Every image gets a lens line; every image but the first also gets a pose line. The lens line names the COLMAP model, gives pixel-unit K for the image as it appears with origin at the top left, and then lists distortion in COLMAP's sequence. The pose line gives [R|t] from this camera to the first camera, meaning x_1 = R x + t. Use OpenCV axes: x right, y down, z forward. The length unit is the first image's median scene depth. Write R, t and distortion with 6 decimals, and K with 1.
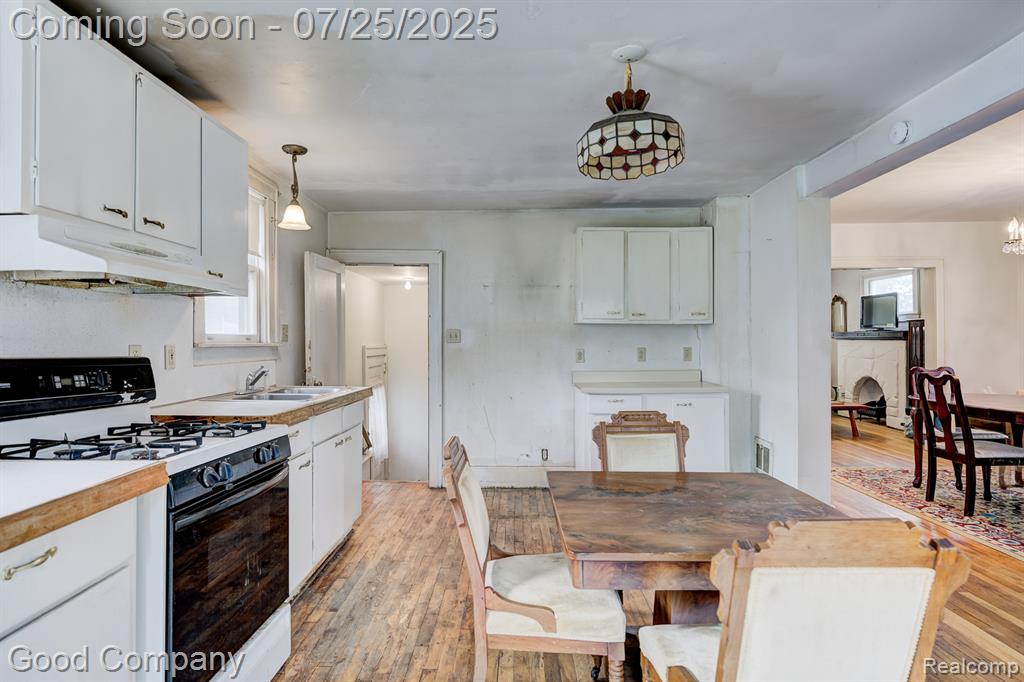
lens RADIAL K [[571.5, 0, 488.3], [0, 571.5, 339.5], [0, 0, 1]] dist [-0.000445, -0.001670]
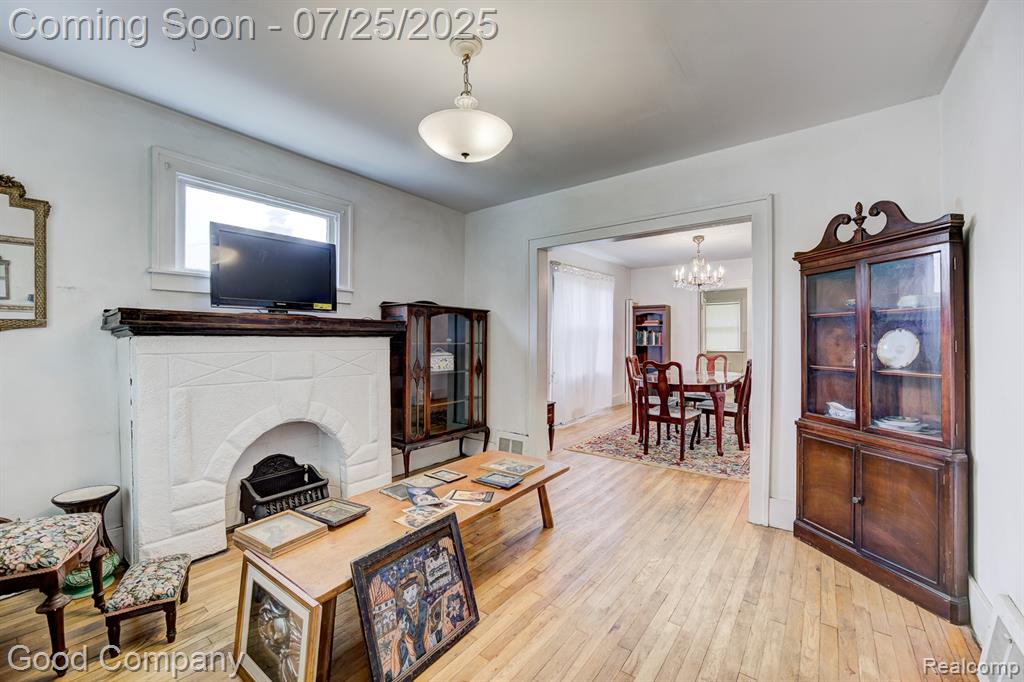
lens RADIAL K [[407.0, 0, 516.3], [0, 407.0, 336.7], [0, 0, 1]] dist [-0.001711, -0.000067]
pose [[-0.807956, 0.010129, 0.589155, 0.580697], [0.004575, 0.999930, -0.010918, 0.008192], [-0.589225, -0.006126, -0.807946, 1.929571]]
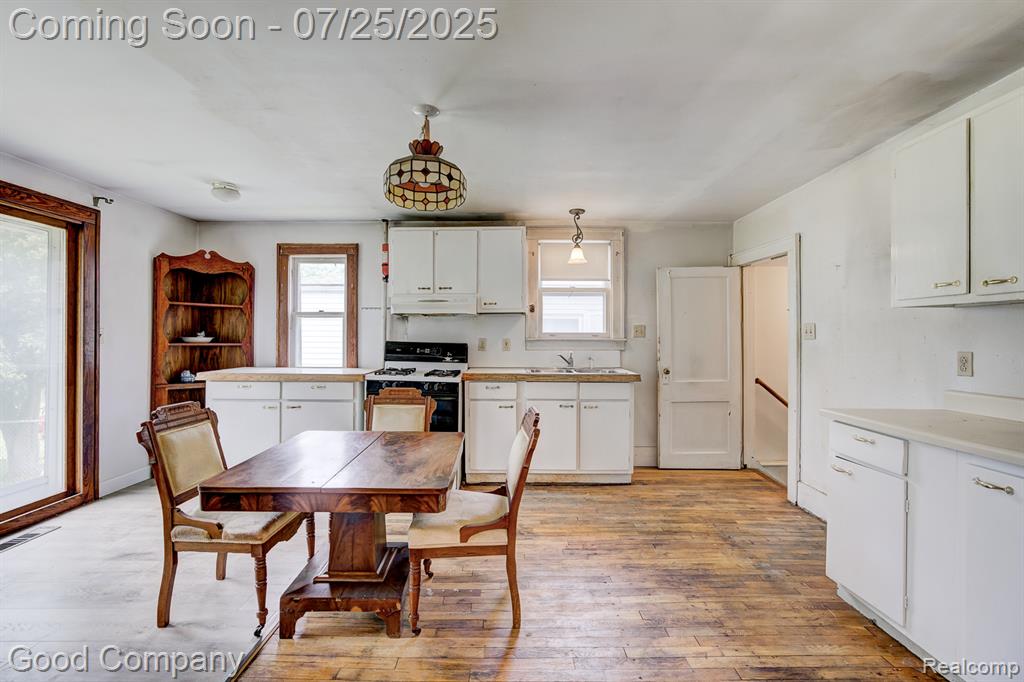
lens RADIAL K [[438.9, 0, 517.2], [0, 438.9, 344.5], [0, 0, 1]] dist [-0.041821, 0.019146]
pose [[0.018871, 0.017726, -0.999665, 0.566045], [-0.000344, 0.999843, 0.017723, 0.001588], [0.999822, 0.000010, 0.018874, 0.556975]]
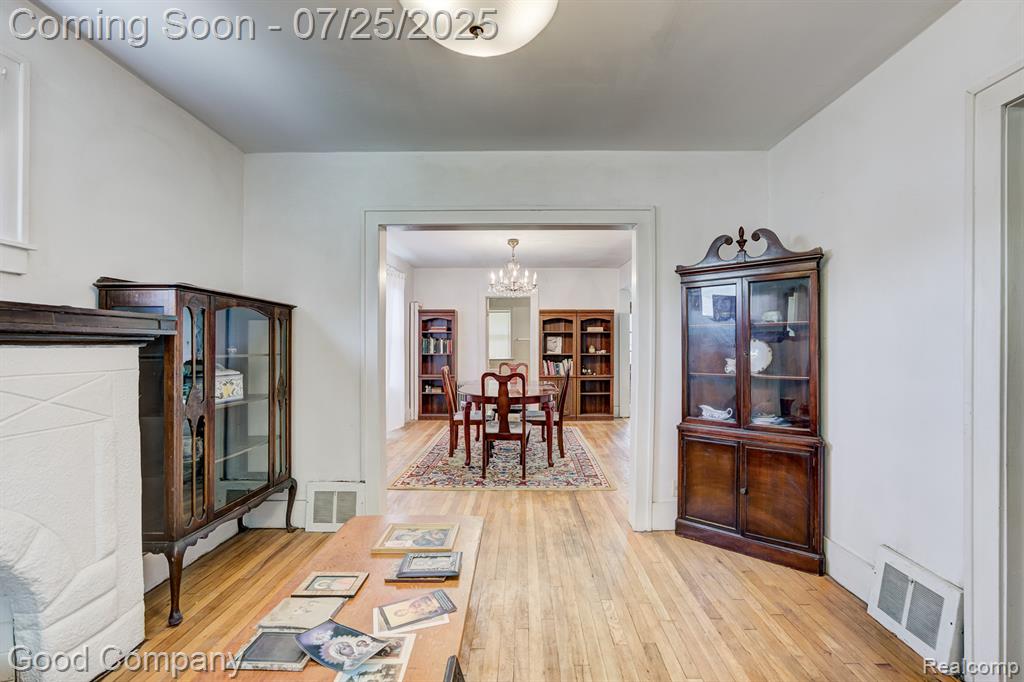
lens RADIAL K [[438.9, 0, 517.2], [0, 438.9, 344.5], [0, 0, 1]] dist [-0.041821, 0.019146]
pose [[-0.999967, 0.007496, -0.003250, 0.810598], [0.007515, 0.999955, -0.005750, 0.004496], [0.003207, -0.005774, -0.999978, 1.885911]]
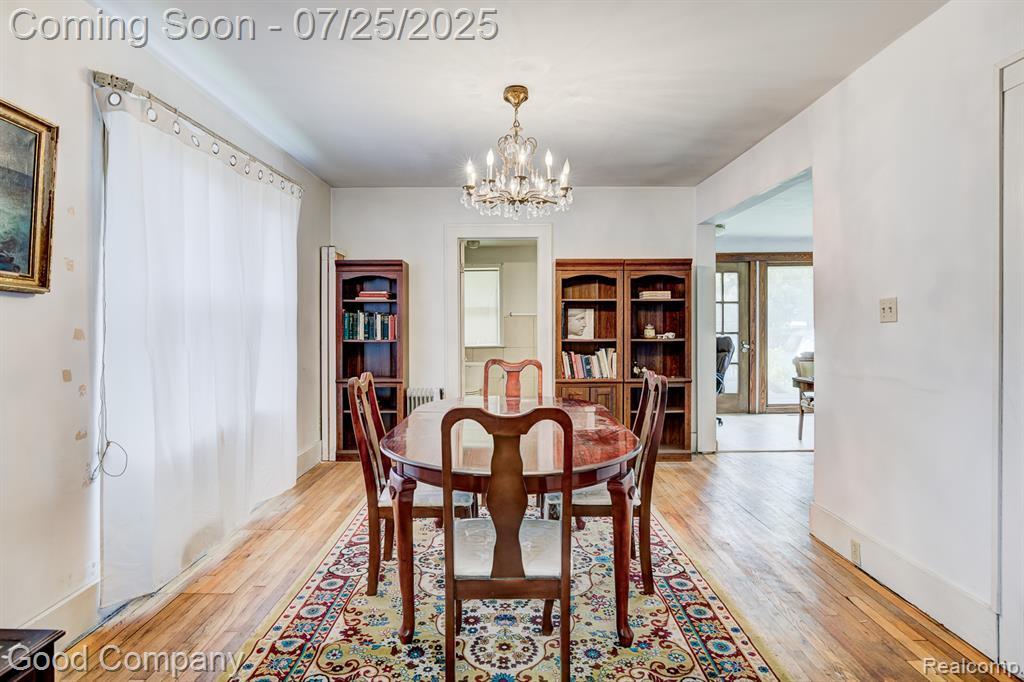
lens RADIAL K [[535.0, 0, 505.4], [0, 535.0, 328.1], [0, 0, 1]] dist [-0.017049, 0.011230]
pose [[-0.999882, 0.011069, -0.010616, 0.835831], [0.011026, 0.999931, 0.004082, 0.001056], [0.010661, 0.003965, -0.999935, 1.398937]]
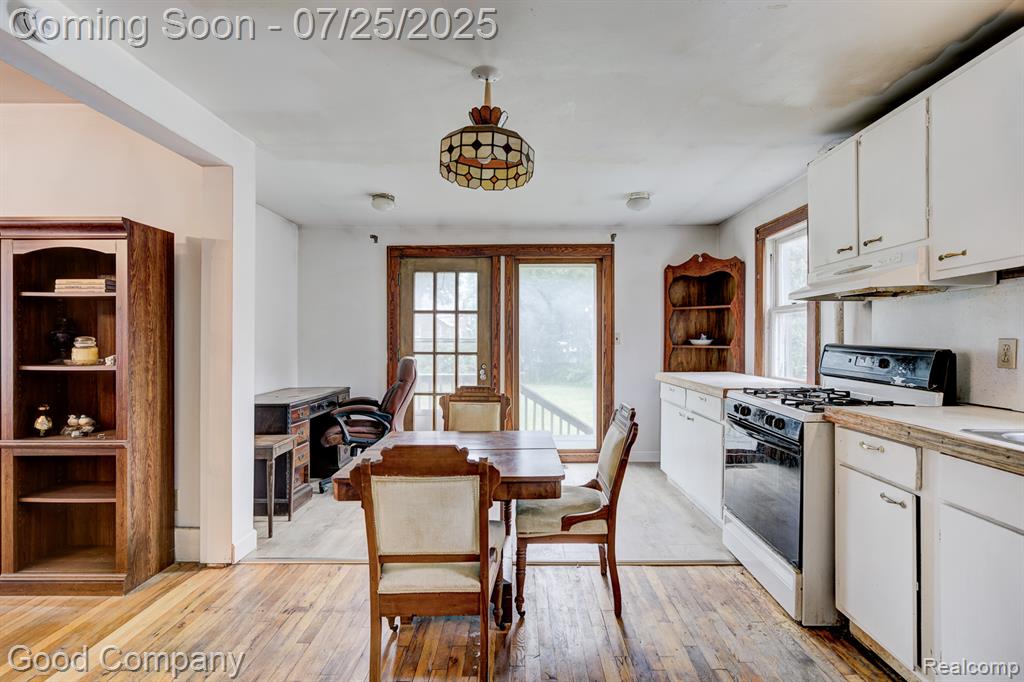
lens RADIAL K [[472.2, 0, 512.0], [0, 472.2, 341.0], [0, 0, 1]] dist [0.014967, 0.000163]
pose [[-0.999876, 0.004366, -0.015142, 0.098937], [0.004413, 0.999986, -0.003051, 0.006625], [0.015129, -0.003117, -0.999881, 0.892914]]
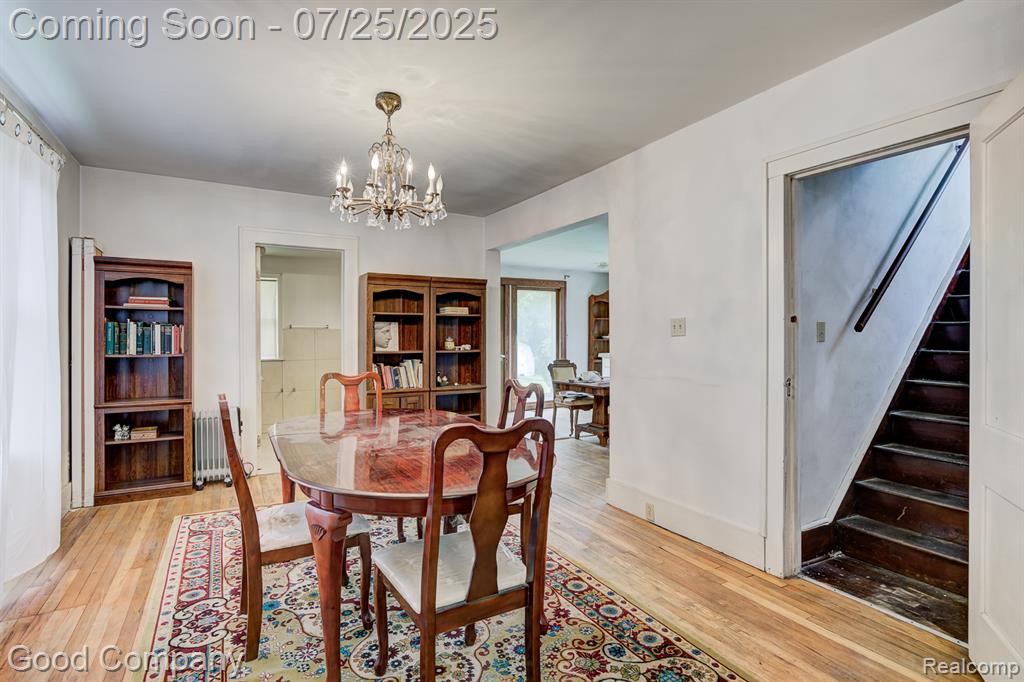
lens RADIAL K [[487.9, 0, 491.6], [0, 487.9, 339.8], [0, 0, 1]] dist [-0.011998, 0.001406]
pose [[-0.872266, 0.010577, -0.488918, 0.976610], [0.007878, 0.999940, 0.007577, -0.000247], [0.488969, 0.002758, -0.872297, 1.322647]]
